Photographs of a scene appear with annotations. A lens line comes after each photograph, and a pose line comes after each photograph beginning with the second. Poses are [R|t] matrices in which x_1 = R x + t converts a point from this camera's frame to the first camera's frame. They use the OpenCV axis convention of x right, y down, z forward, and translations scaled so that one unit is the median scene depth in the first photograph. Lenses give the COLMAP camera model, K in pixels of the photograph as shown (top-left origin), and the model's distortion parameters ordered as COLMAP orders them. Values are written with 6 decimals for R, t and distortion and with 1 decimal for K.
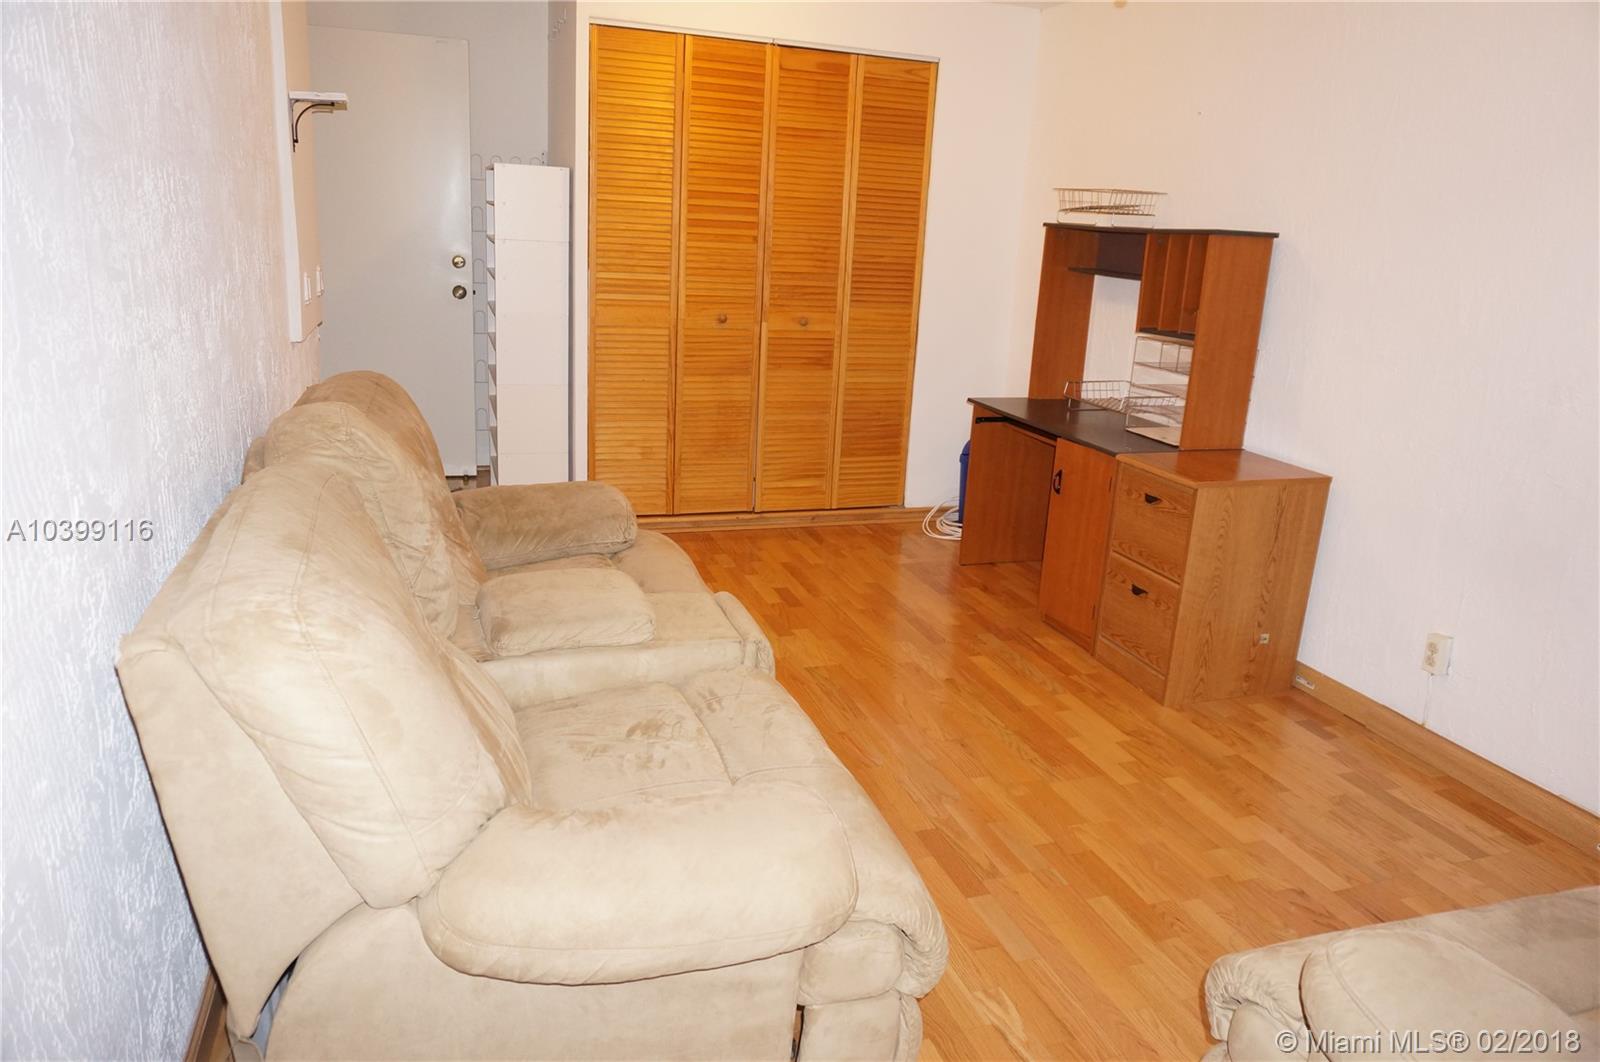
lens RADIAL K [[1081.3, 0, 800.4], [0, 1081.3, 524.1], [0, 0, 1]] dist [0.011094, 0.011657]
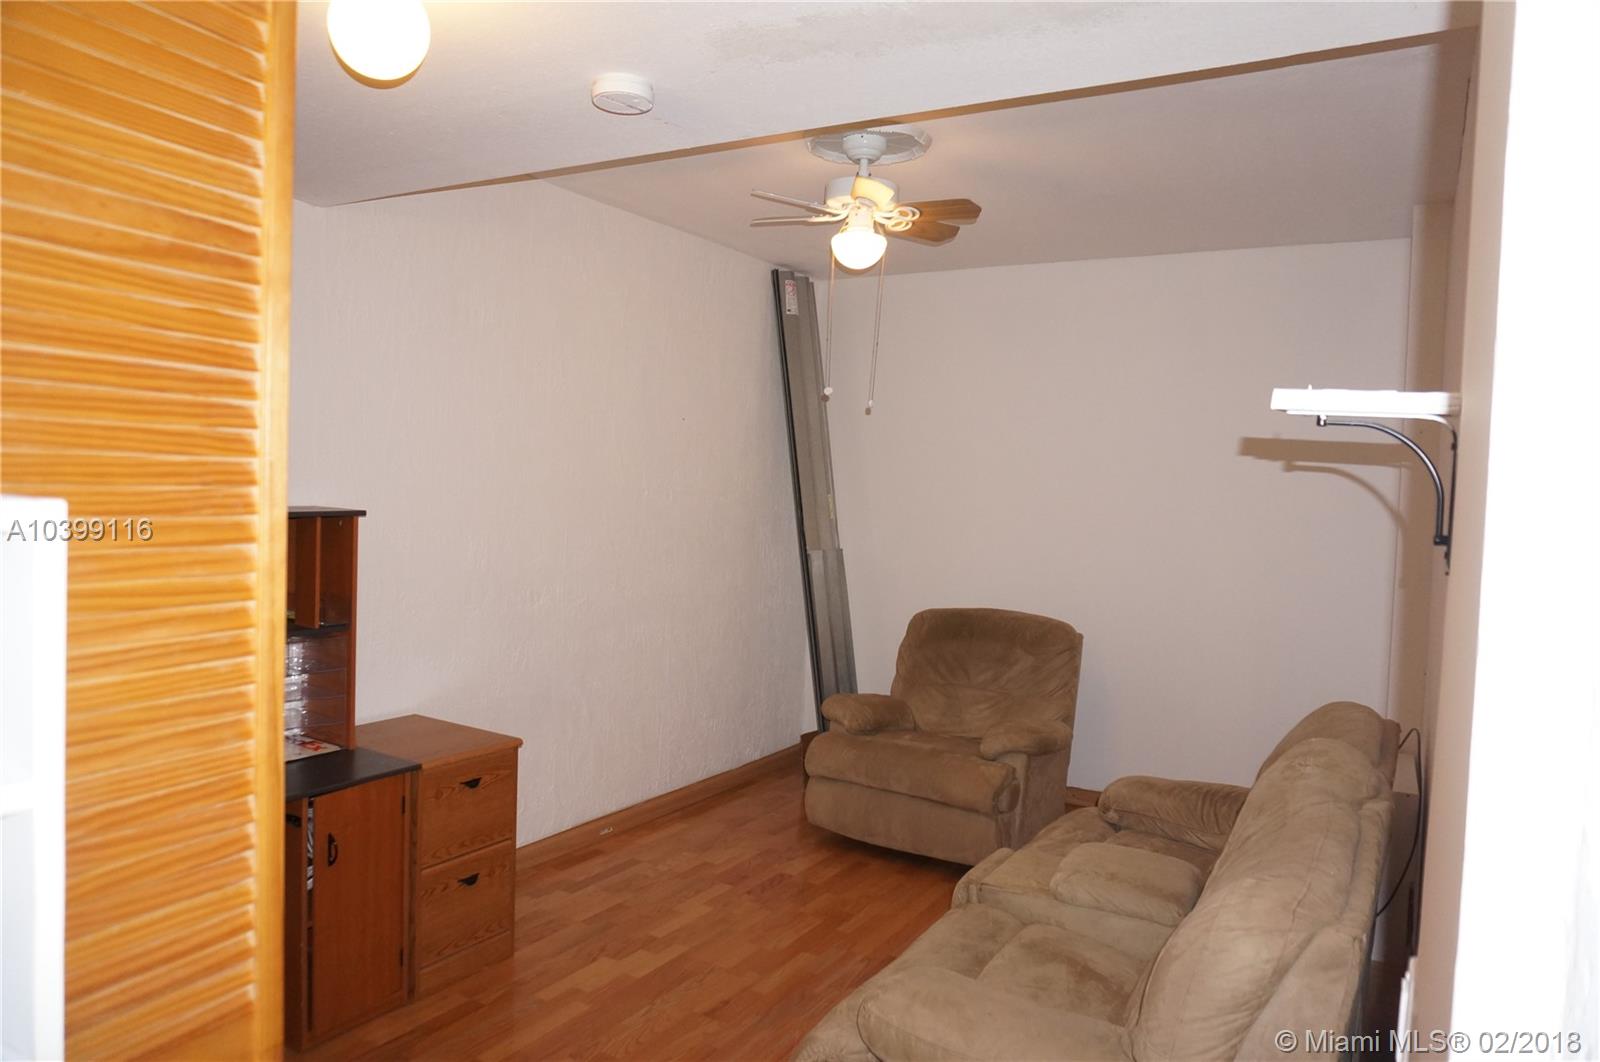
lens RADIAL K [[1081.3, 0, 799.8], [0, 1081.3, 534.9], [0, 0, 1]] dist [0.011094, 0.011657]
pose [[-0.655215, -0.117181, 0.746299, -0.578687], [0.123728, 0.957911, 0.259034, -0.456804], [-0.745242, 0.262060, -0.613139, 1.319680]]
